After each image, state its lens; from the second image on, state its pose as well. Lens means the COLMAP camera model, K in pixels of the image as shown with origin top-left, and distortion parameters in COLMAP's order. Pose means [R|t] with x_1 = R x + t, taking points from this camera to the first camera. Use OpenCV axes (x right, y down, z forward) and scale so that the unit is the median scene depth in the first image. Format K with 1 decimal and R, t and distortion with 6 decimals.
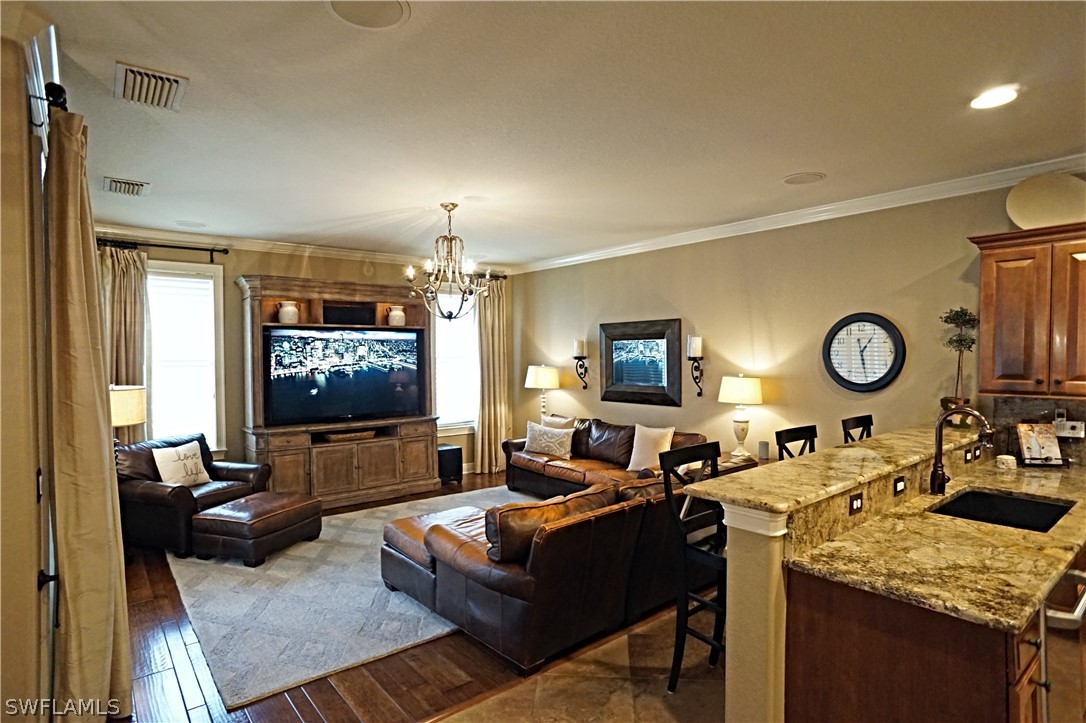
lens RADIAL K [[563.7, 0, 539.6], [0, 563.7, 358.8], [0, 0, 1]] dist [-0.022938, 0.005210]
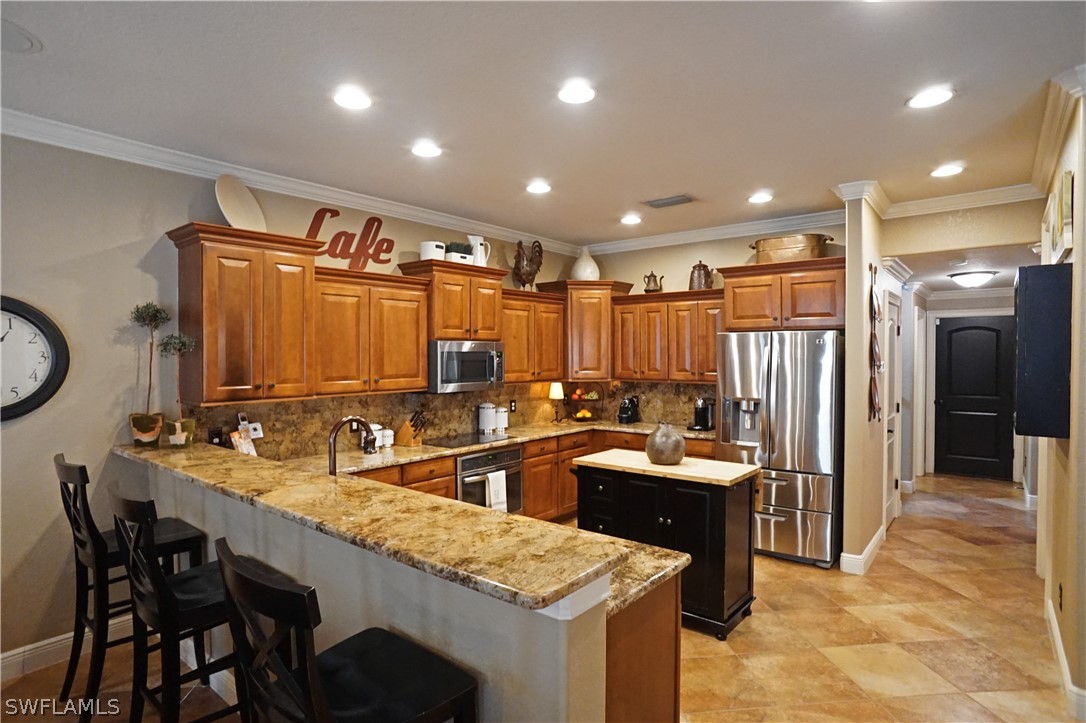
lens RADIAL K [[563.7, 0, 539.8], [0, 563.7, 362.4], [0, 0, 1]] dist [-0.022938, 0.005210]
pose [[-0.191273, -0.011474, 0.981470, -0.171844], [0.015469, 0.999772, 0.014702, -0.008445], [-0.981415, 0.017994, -0.191052, 0.666158]]
